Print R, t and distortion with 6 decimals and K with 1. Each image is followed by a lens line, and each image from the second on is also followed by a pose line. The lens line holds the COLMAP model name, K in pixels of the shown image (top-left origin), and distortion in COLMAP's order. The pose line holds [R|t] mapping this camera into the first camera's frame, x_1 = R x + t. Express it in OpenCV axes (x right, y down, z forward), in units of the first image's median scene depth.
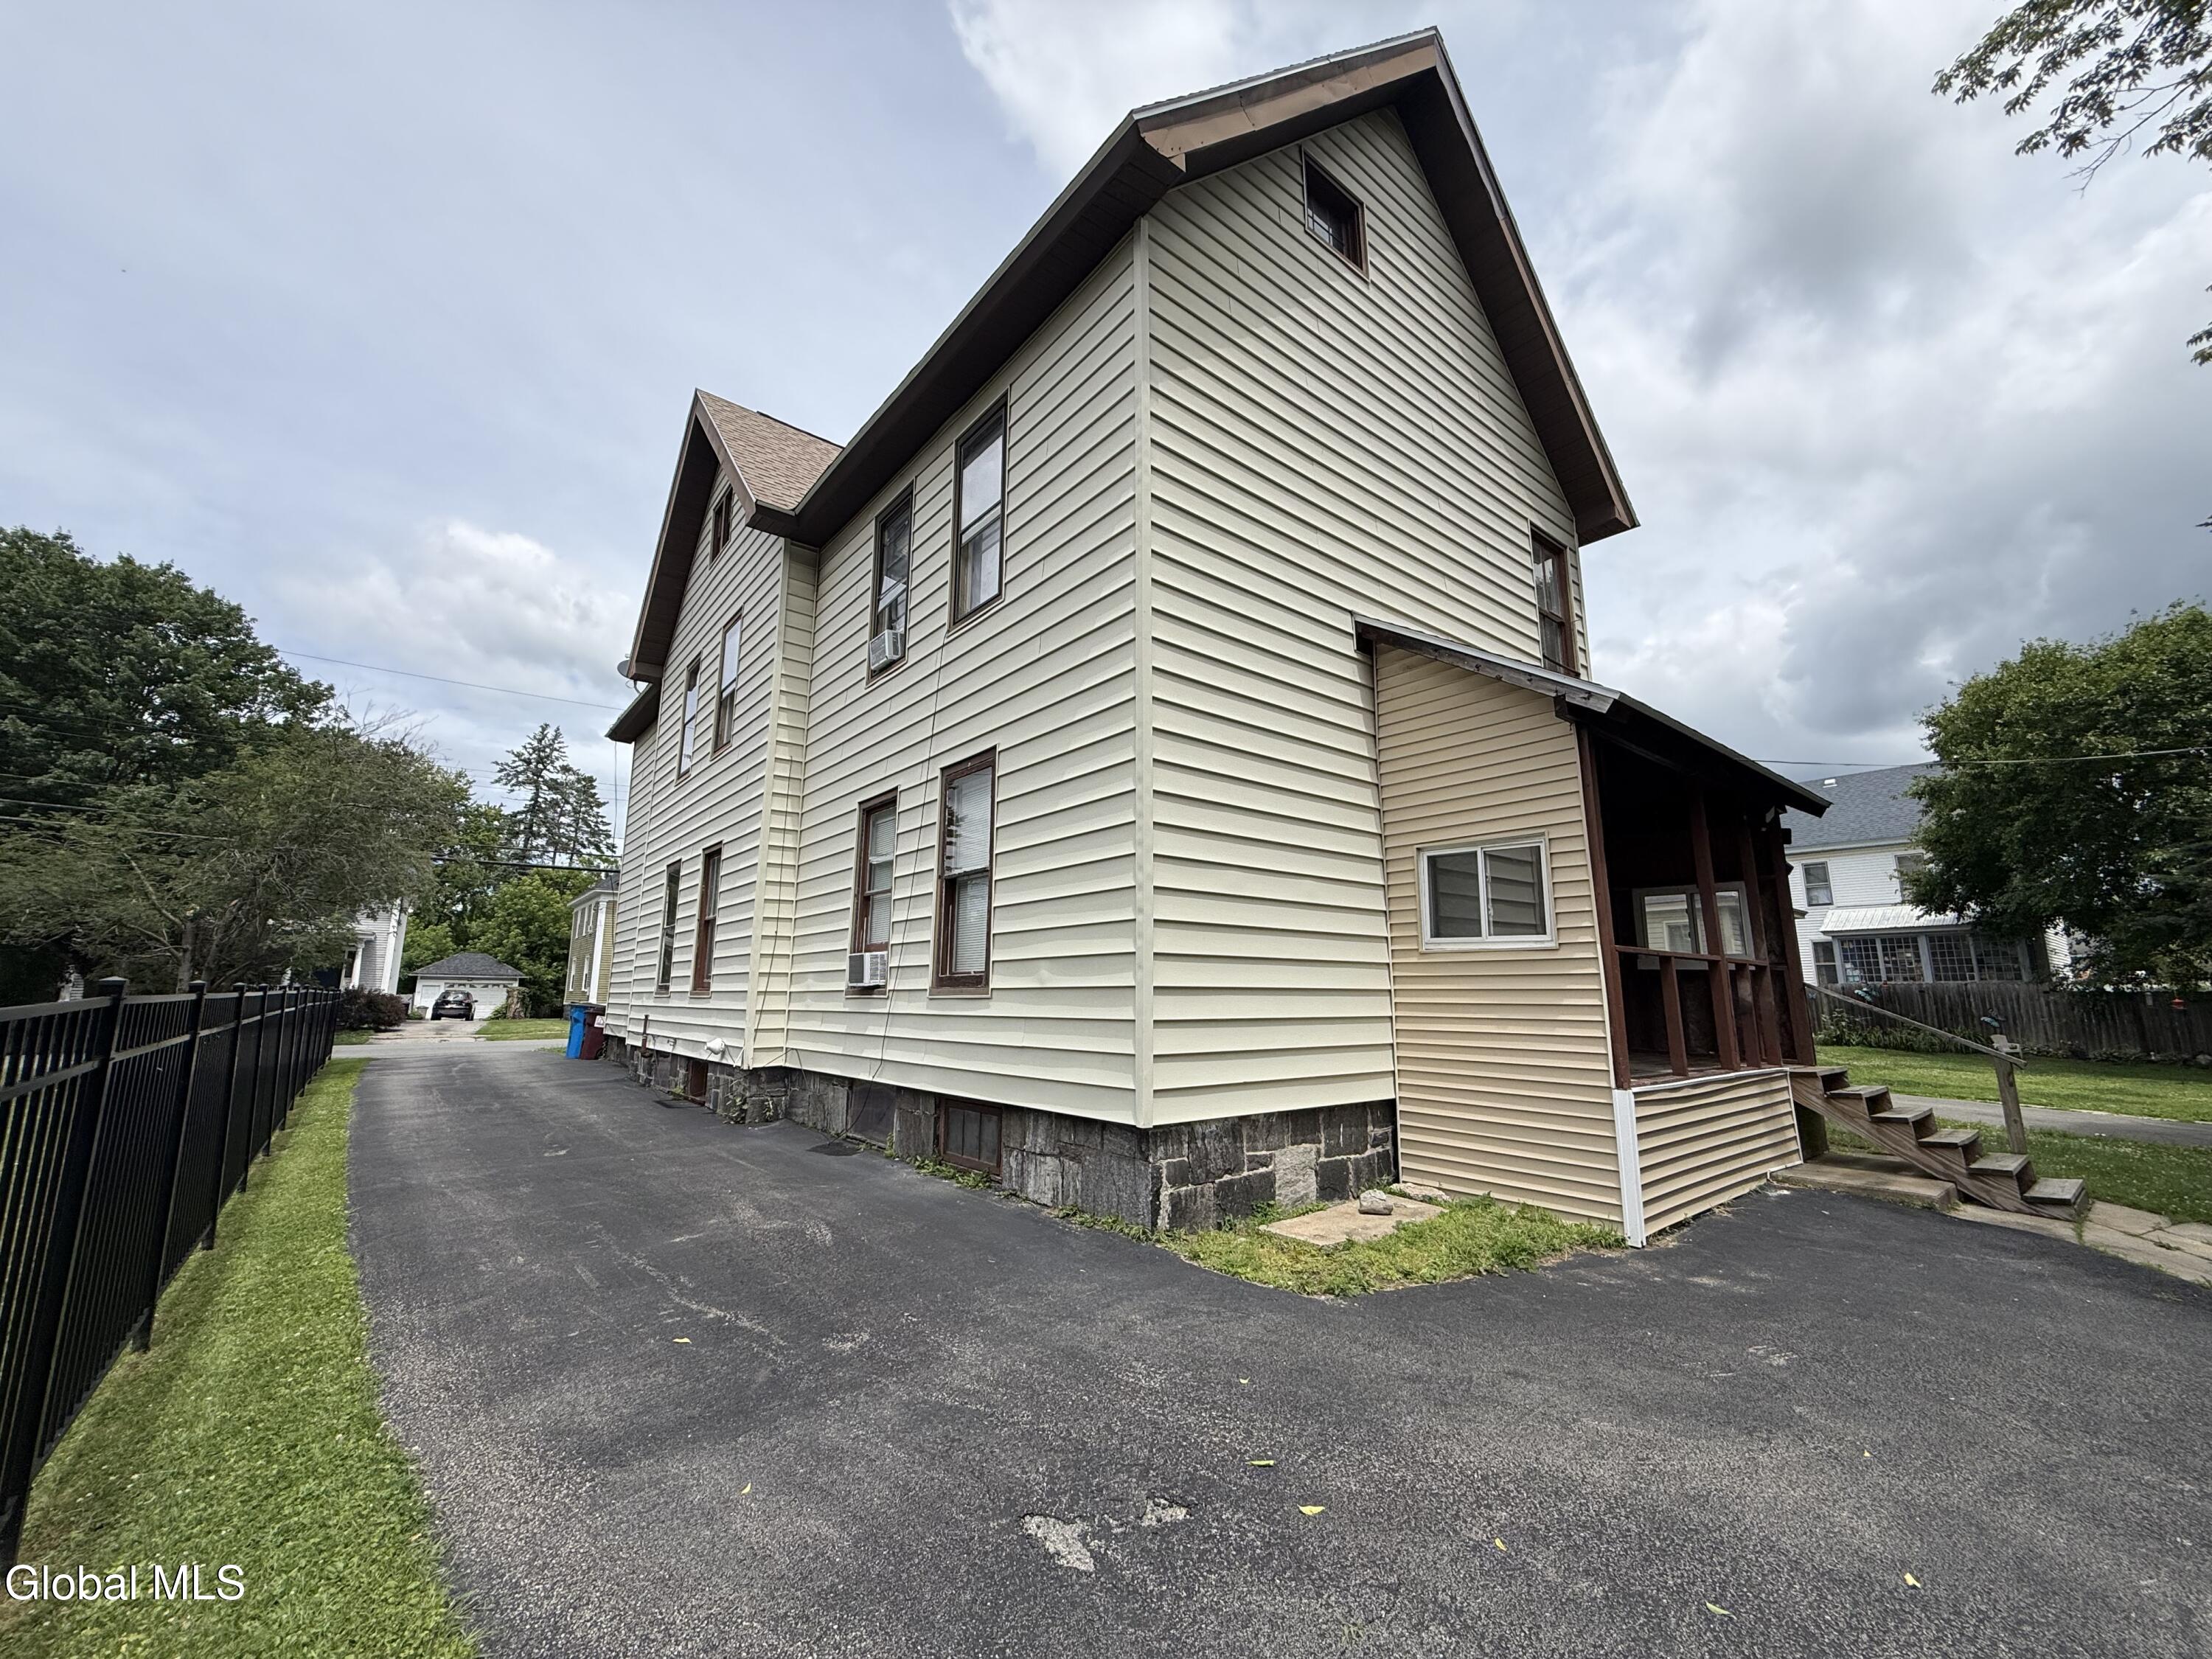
lens RADIAL K [[908.4, 0, 1106.0], [0, 908.4, 829.5], [0, 0, 1]] dist [0.000310, -0.000501]
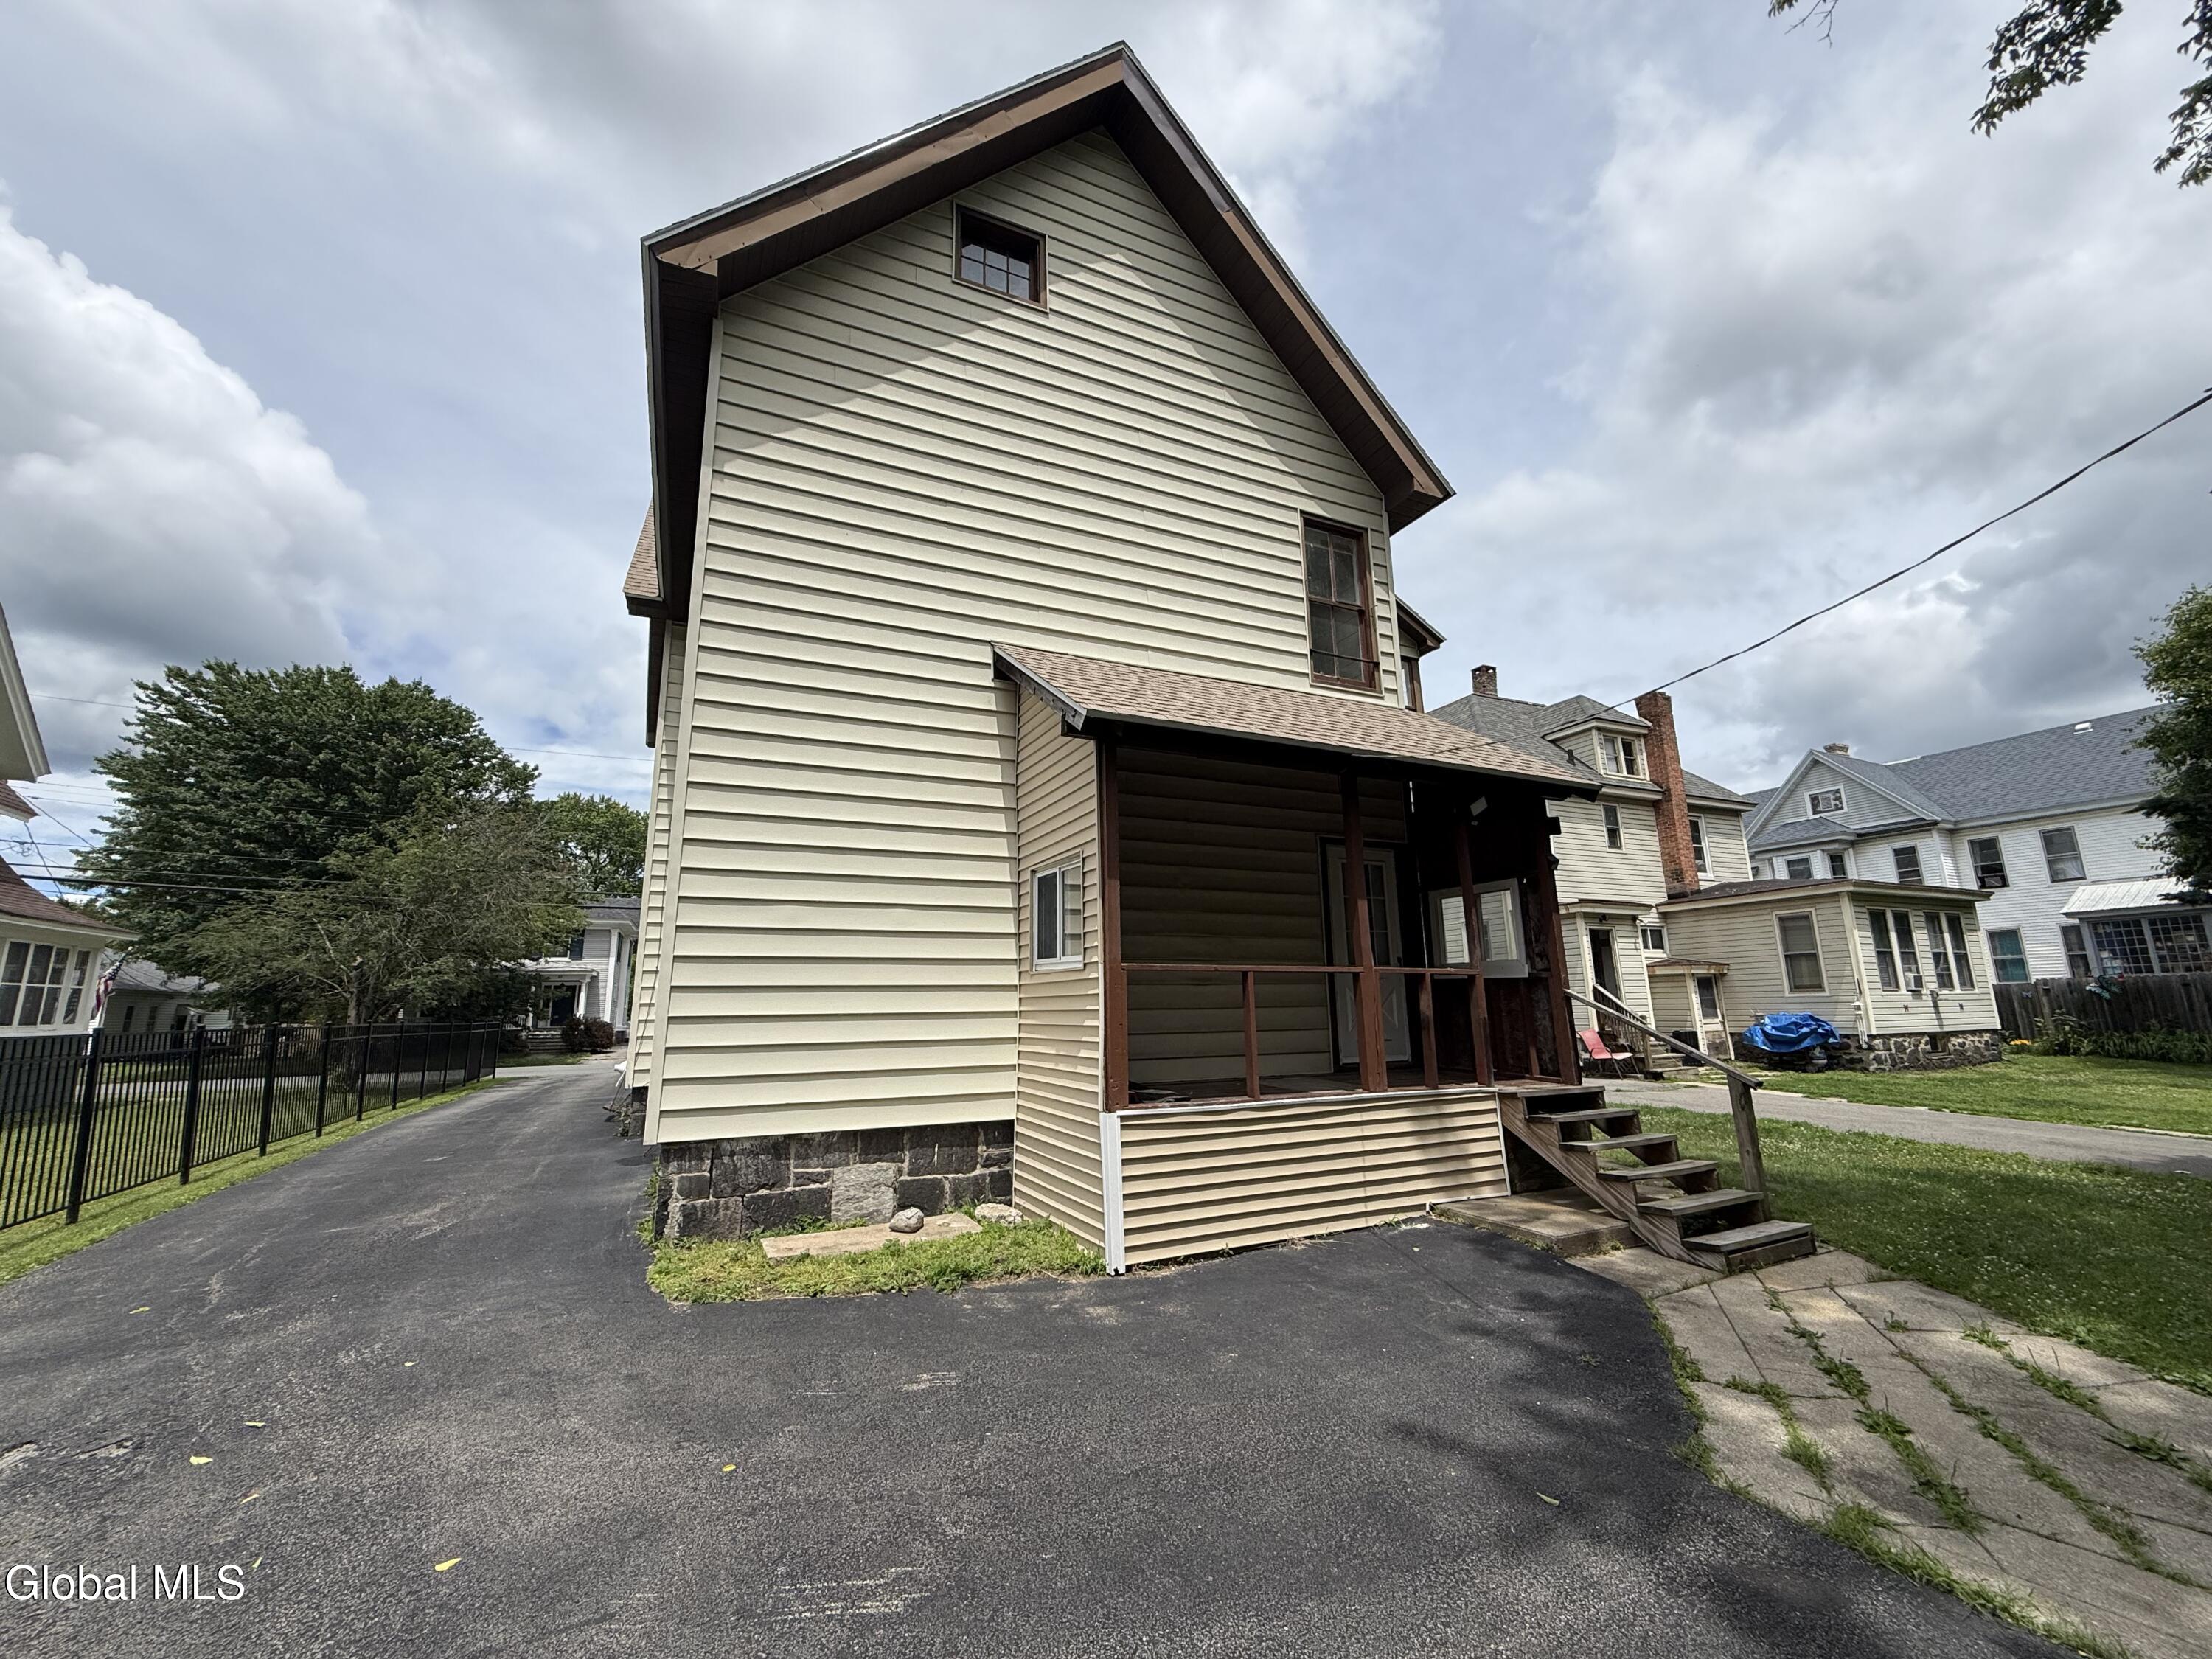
lens RADIAL K [[909.0, 0, 1104.0], [0, 909.0, 831.5], [0, 0, 1]] dist [0.001196, -0.000245]
pose [[0.969150, -0.067194, -0.237136, 0.705037], [0.064314, 0.997732, -0.019869, 0.001955], [0.237933, 0.004005, 0.971273, 0.037614]]
